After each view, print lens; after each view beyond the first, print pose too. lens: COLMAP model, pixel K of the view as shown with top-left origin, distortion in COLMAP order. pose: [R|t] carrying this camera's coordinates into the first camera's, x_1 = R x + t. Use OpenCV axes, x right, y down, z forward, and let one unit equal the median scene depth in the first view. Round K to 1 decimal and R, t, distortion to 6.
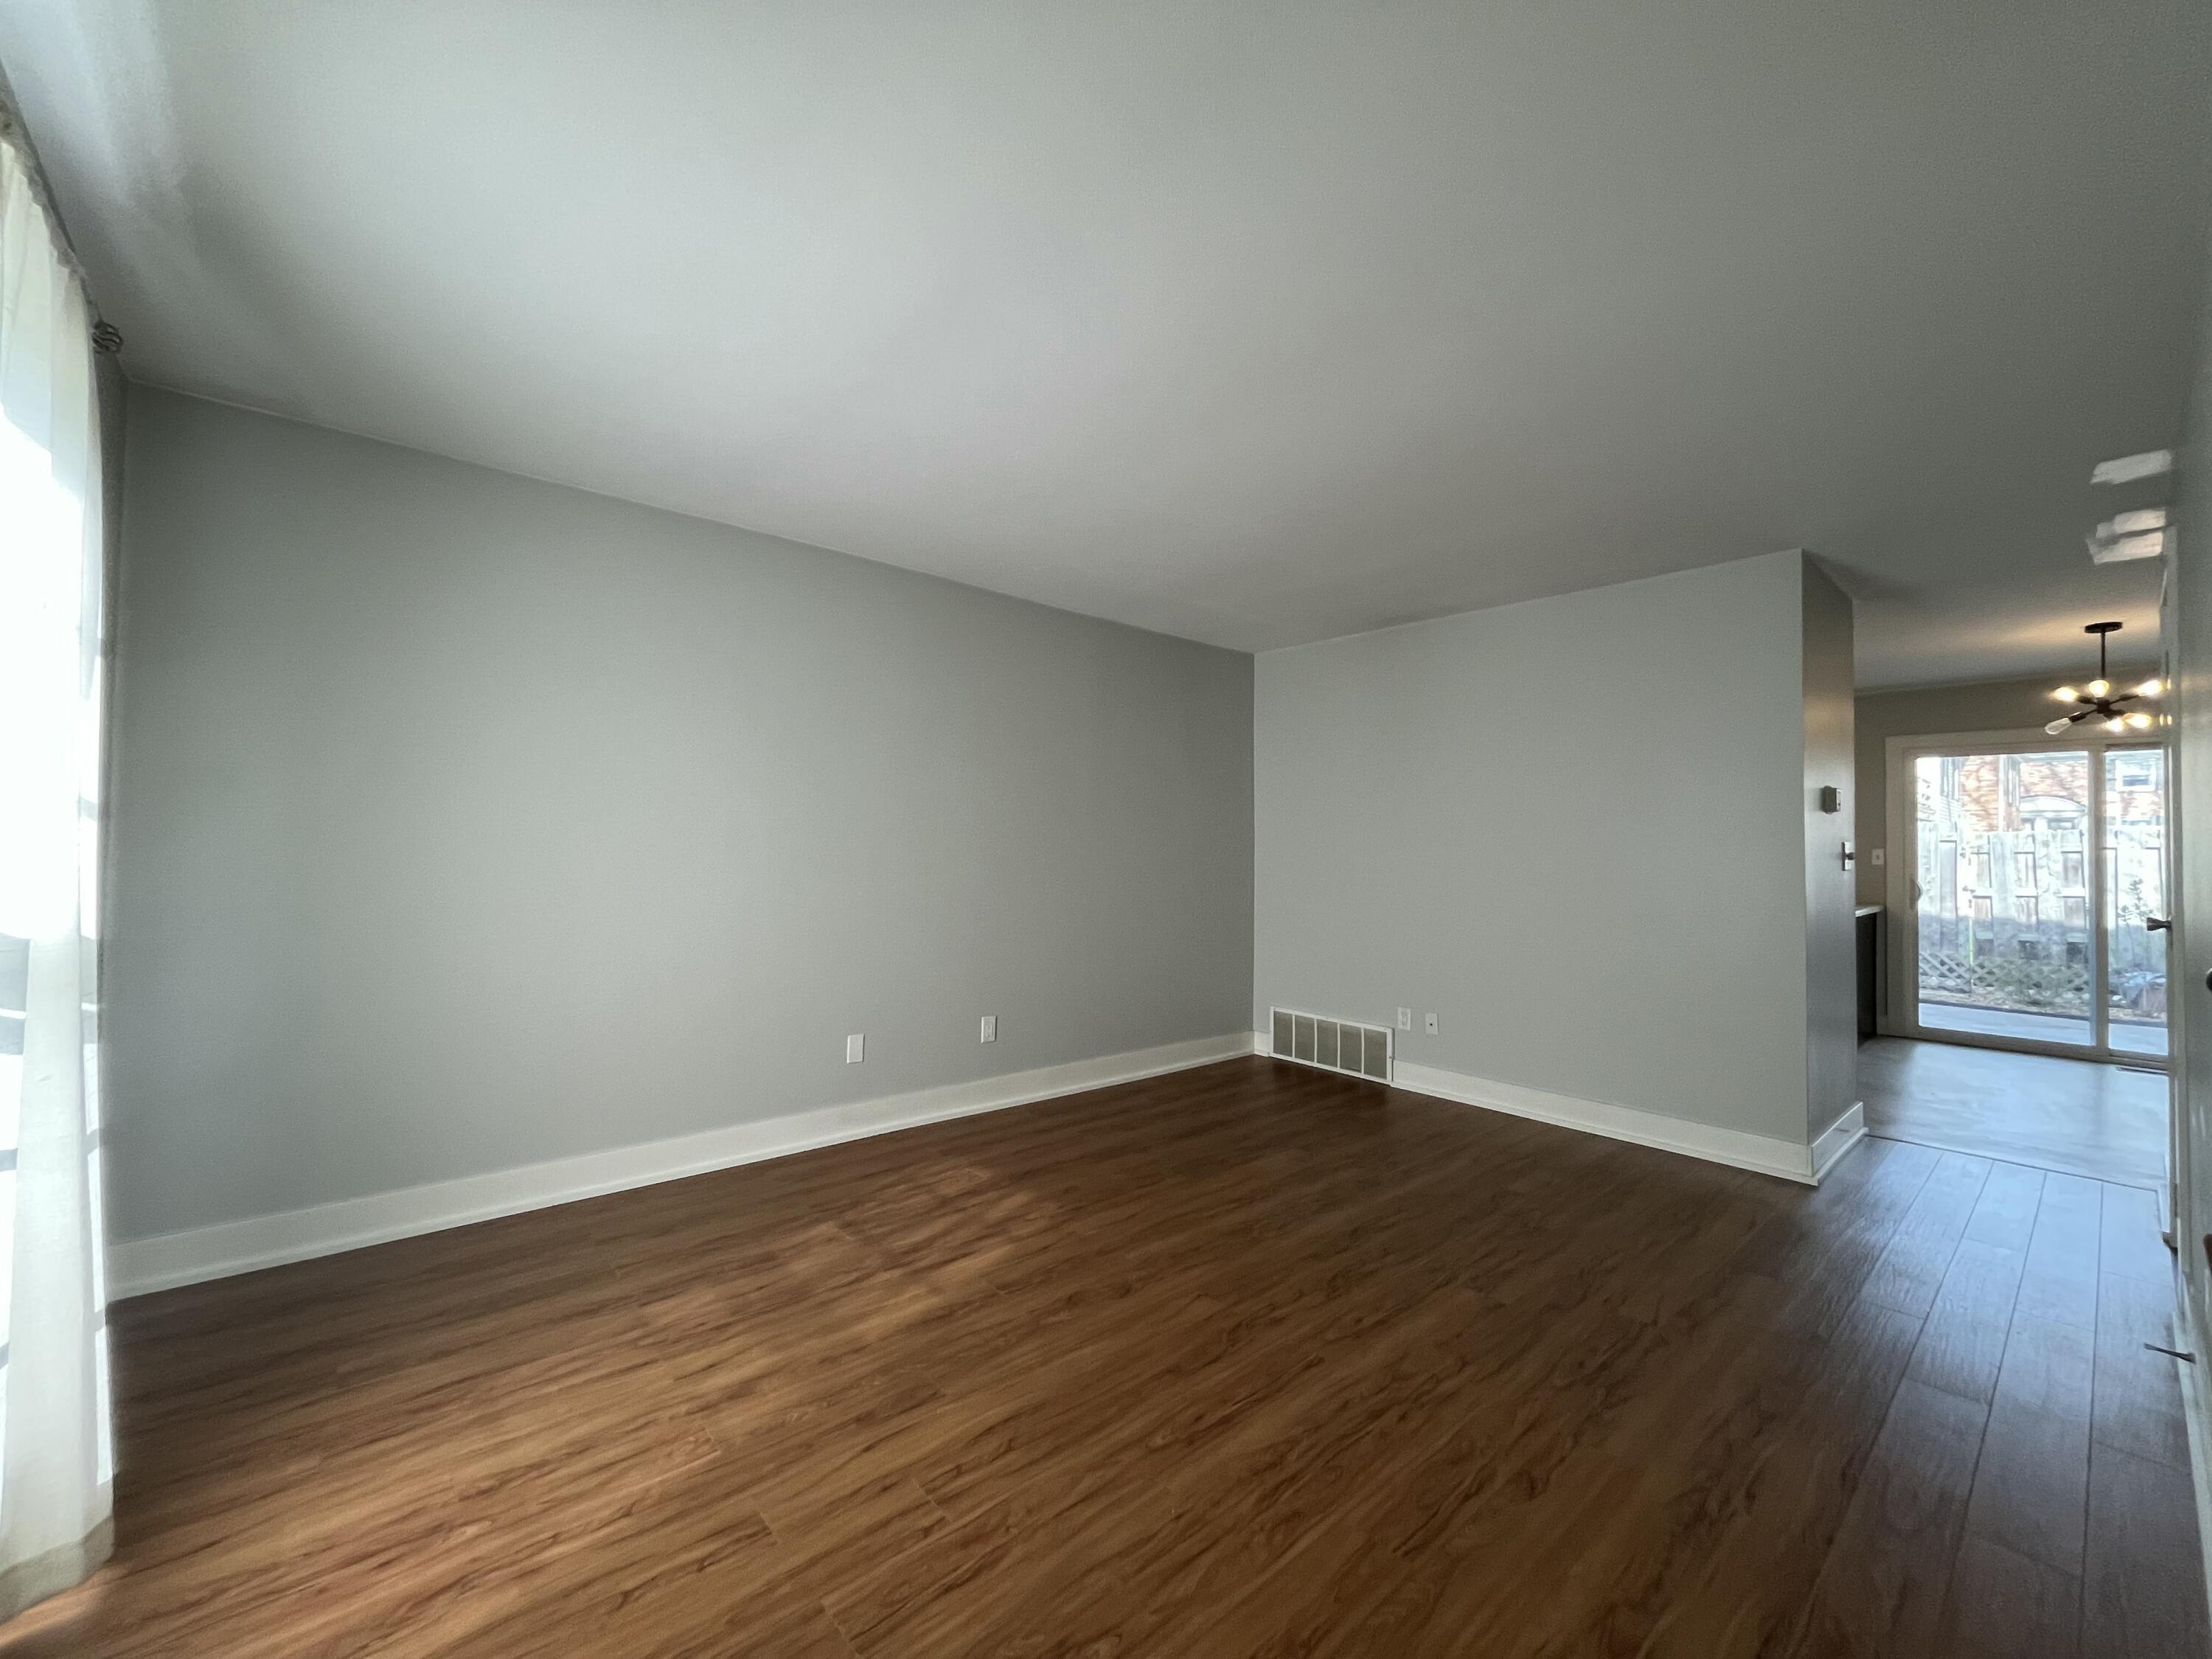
lens RADIAL K [[894.0, 0, 1092.1], [0, 894.0, 834.8], [0, 0, 1]] dist [-0.005719, 0.000533]
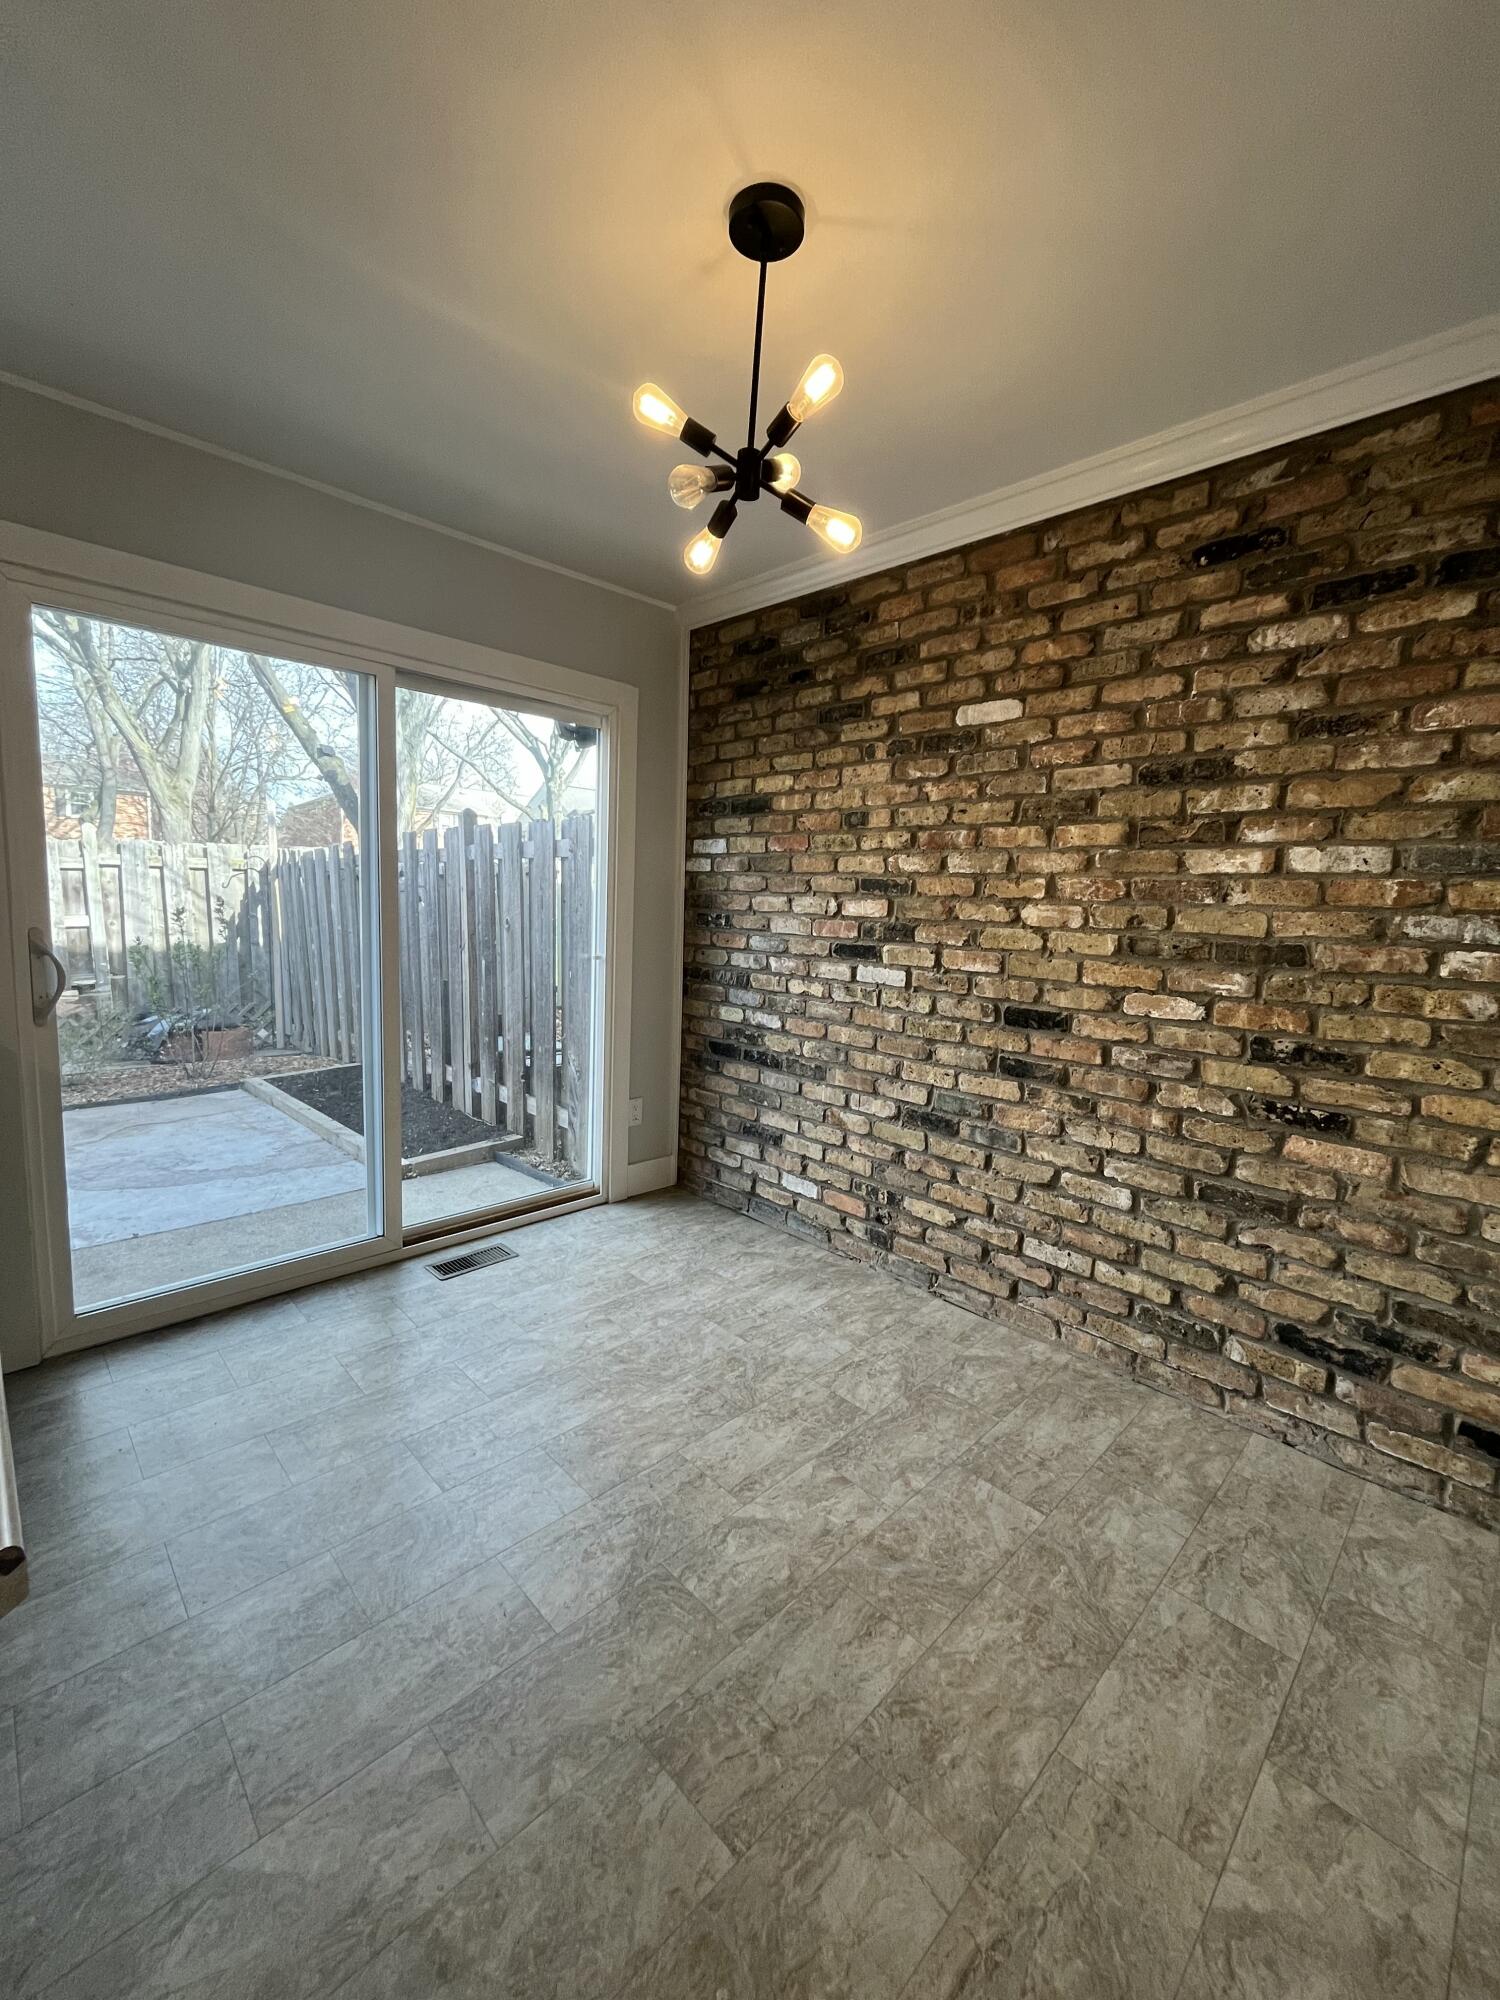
lens RADIAL K [[808.3, 0, 753.4], [0, 808.3, 991.3], [0, 0, 1]] dist [-0.005719, 0.000533]
pose [[-0.067064, -0.127705, 0.989542, 0.947728], [-0.049732, 0.990970, 0.124519, 0.021770], [-0.996508, -0.040861, -0.072810, 1.205390]]
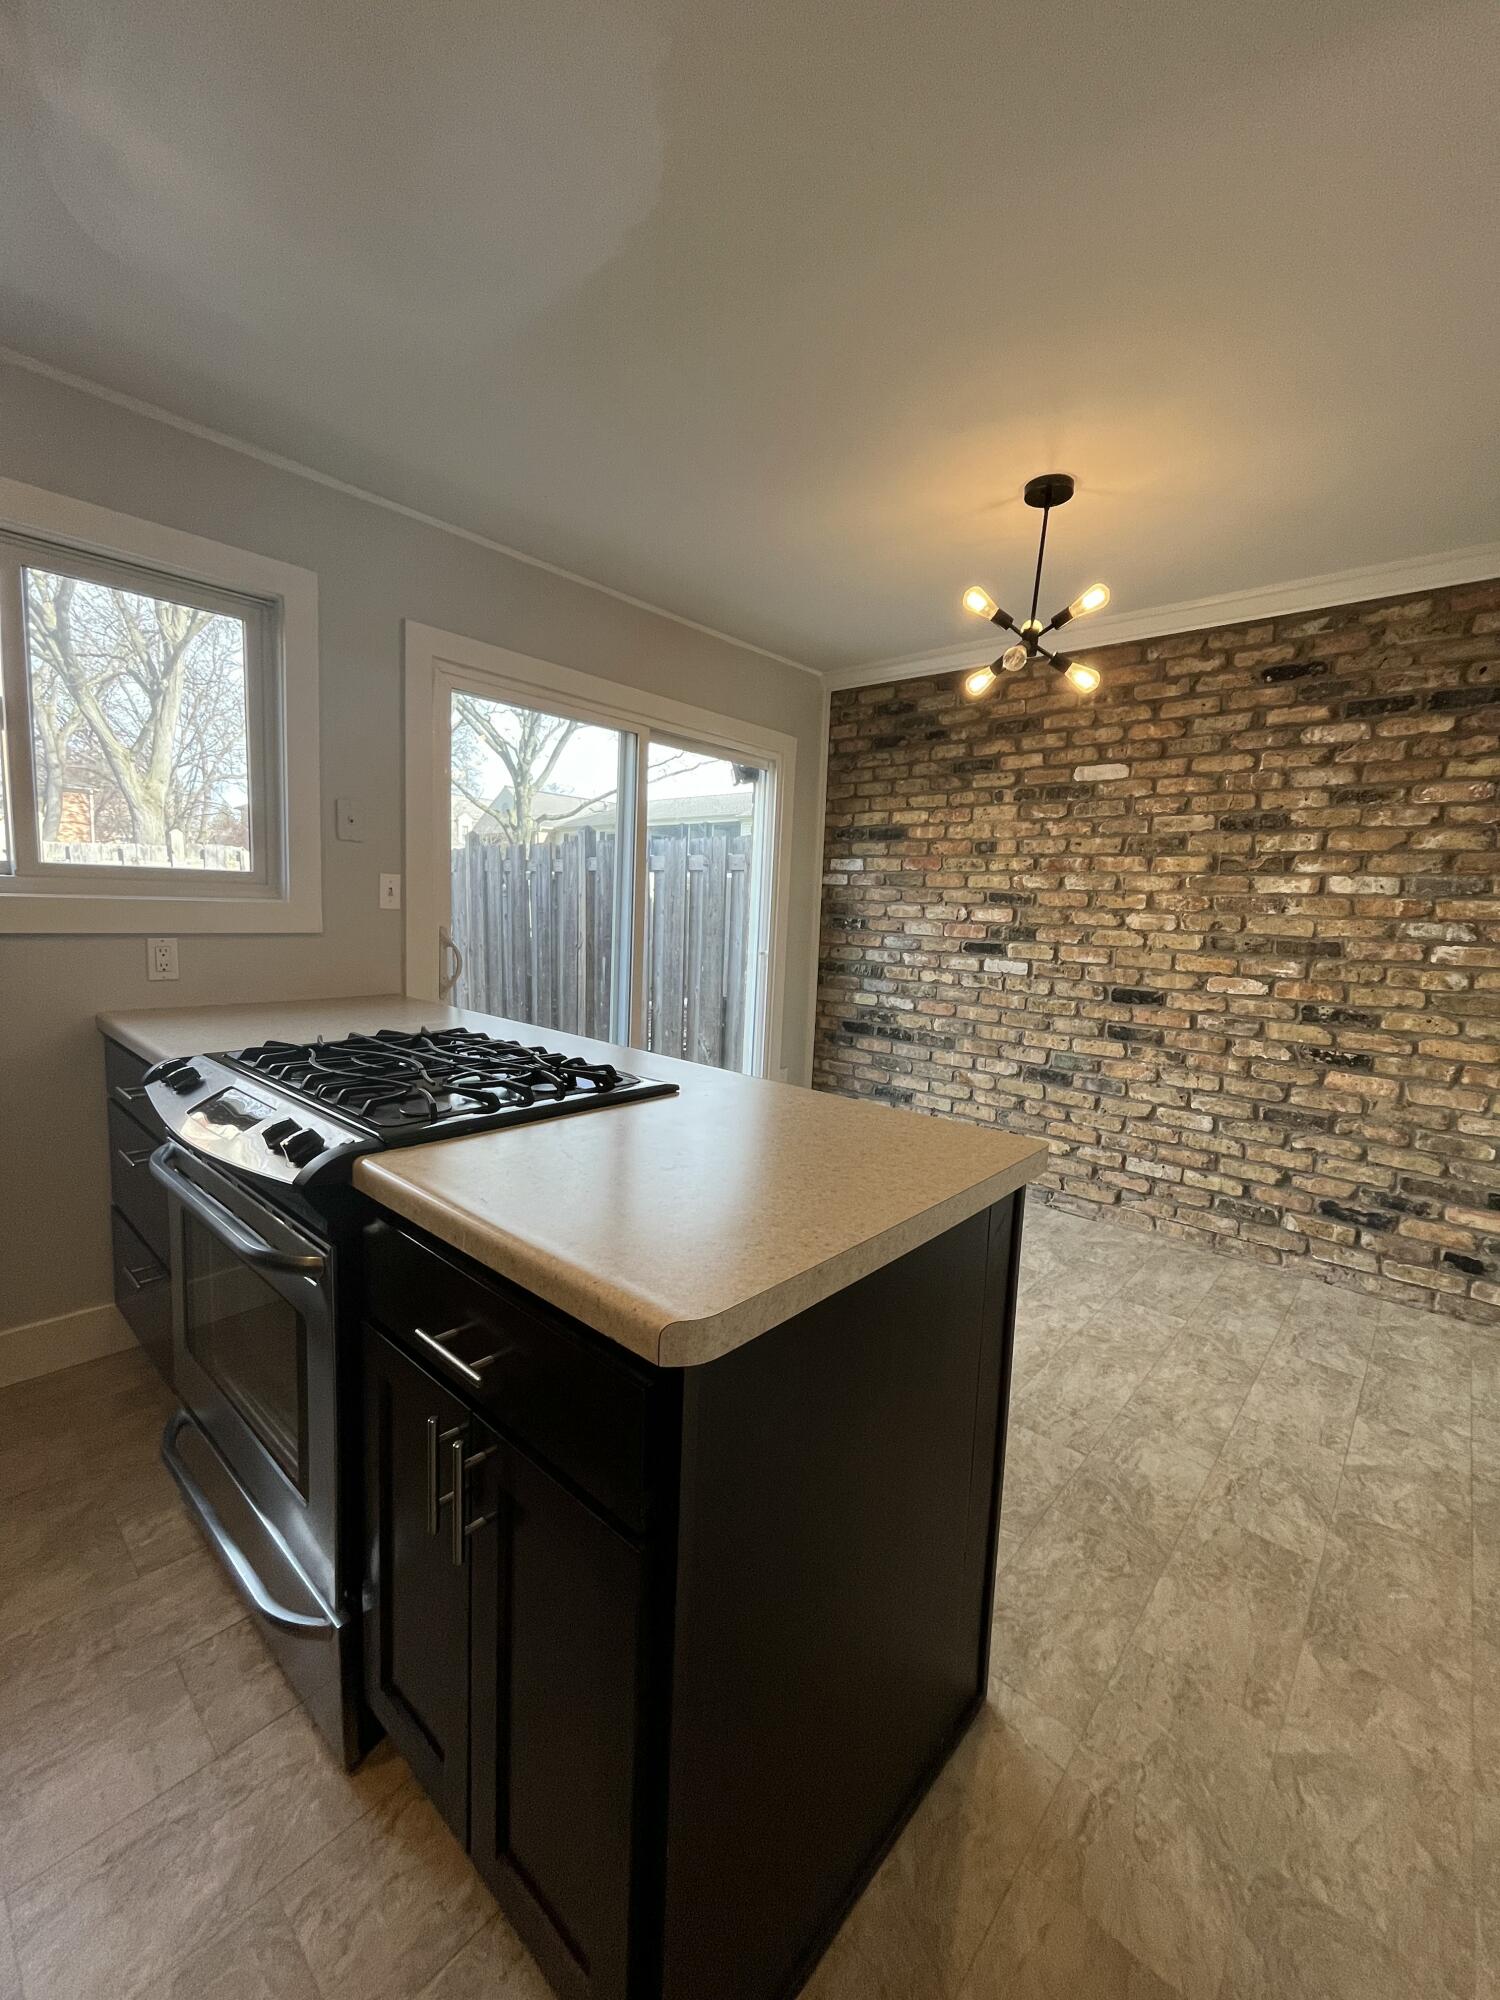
lens RADIAL K [[808.3, 0, 752.2], [0, 808.3, 992.5], [0, 0, 1]] dist [-0.005719, 0.000533]
pose [[-0.132782, -0.122169, 0.983587, 0.756122], [-0.057991, 0.991632, 0.115339, 0.030329], [-0.989447, -0.041724, -0.138756, 1.470446]]
